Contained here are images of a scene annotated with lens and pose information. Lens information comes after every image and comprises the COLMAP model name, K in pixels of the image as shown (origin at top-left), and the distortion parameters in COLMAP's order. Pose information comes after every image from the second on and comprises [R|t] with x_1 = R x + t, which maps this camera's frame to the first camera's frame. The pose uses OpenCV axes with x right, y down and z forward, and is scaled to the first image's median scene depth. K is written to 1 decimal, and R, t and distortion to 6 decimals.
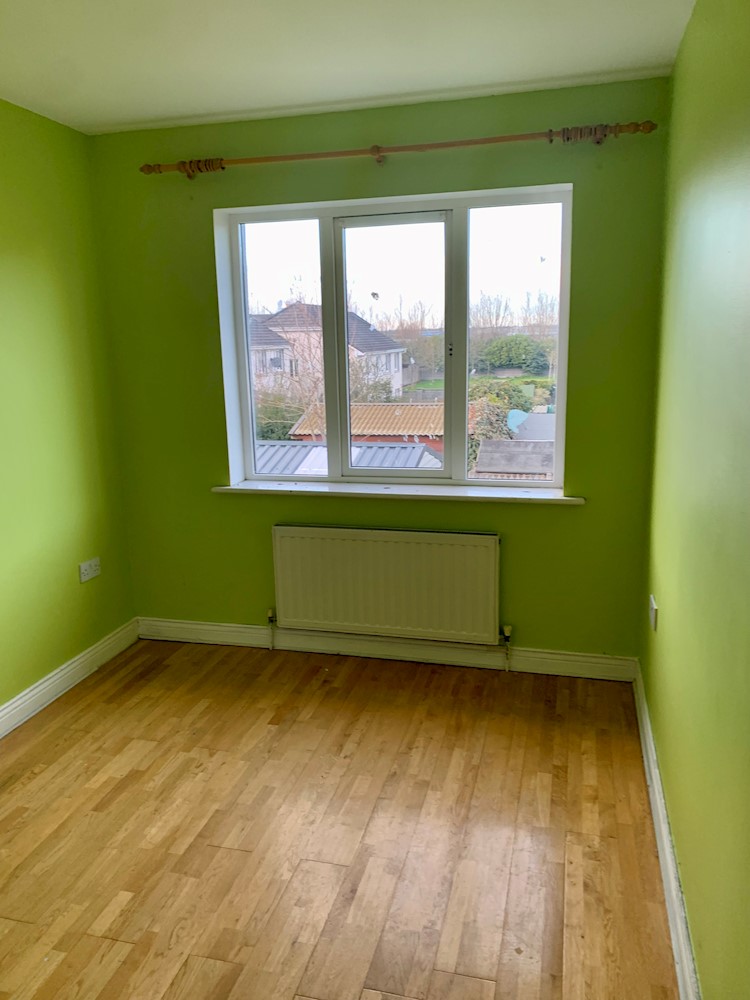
lens RADIAL K [[778.8, 0, 376.4], [0, 778.8, 495.4], [0, 0, 1]] dist [0.009994, 0.006495]
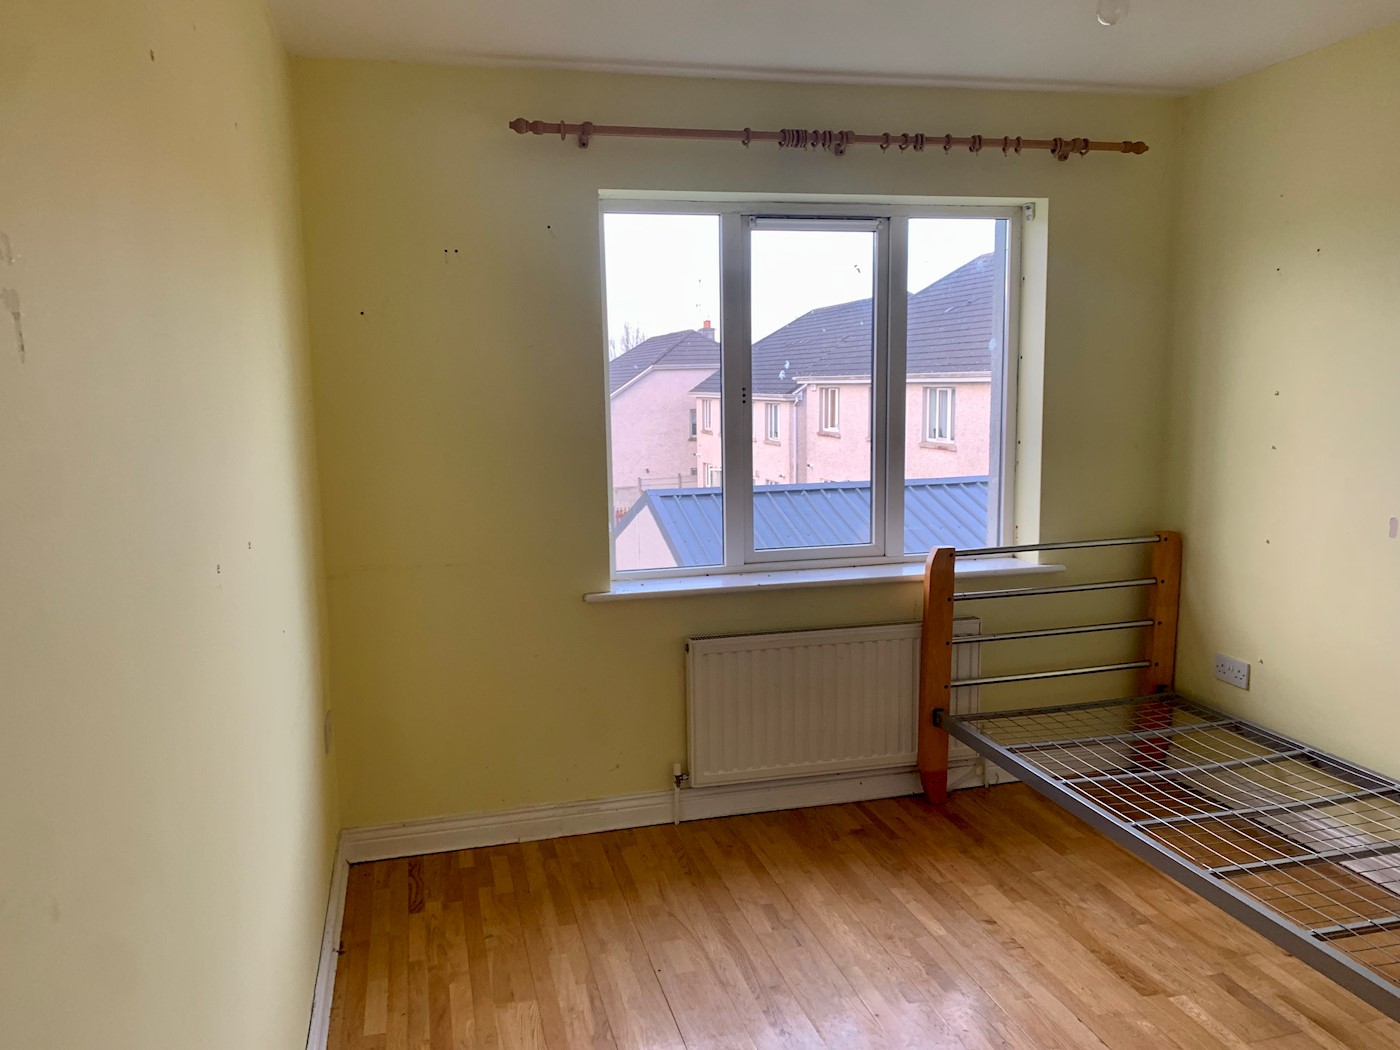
lens RADIAL K [[1066.6, 0, 689.4], [0, 1066.6, 520.6], [0, 0, 1]] dist [0.007913, -0.010767]
pose [[0.880296, -0.058188, 0.470844, -0.575545], [0.095120, 0.993945, -0.055004, -0.015161], [-0.464792, 0.093206, 0.880500, 0.147598]]
